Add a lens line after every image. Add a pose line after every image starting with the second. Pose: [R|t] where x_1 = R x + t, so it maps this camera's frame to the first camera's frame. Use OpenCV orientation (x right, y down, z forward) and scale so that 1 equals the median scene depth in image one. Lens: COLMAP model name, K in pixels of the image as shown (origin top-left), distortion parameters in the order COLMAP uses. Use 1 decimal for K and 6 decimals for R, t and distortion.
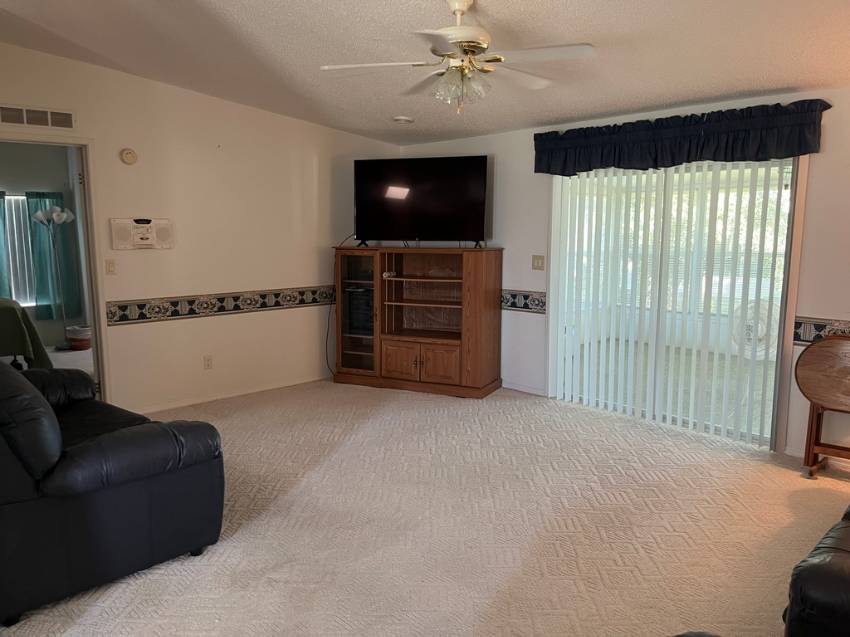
lens RADIAL K [[664.6, 0, 422.1], [0, 664.6, 326.4], [0, 0, 1]] dist [0.056150, -0.025329]
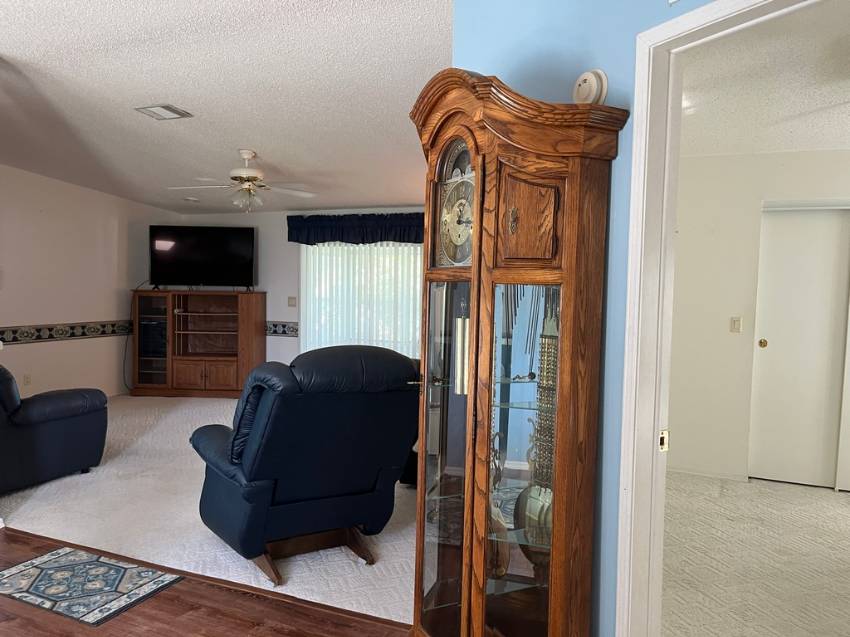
lens RADIAL K [[664.6, 0, 426.9], [0, 664.6, 320.8], [0, 0, 1]] dist [0.056150, -0.025329]
pose [[0.928610, -0.006322, 0.371004, -0.089335], [0.037934, 0.996234, -0.077969, 0.067647], [-0.369114, 0.086476, 0.925352, -0.436171]]
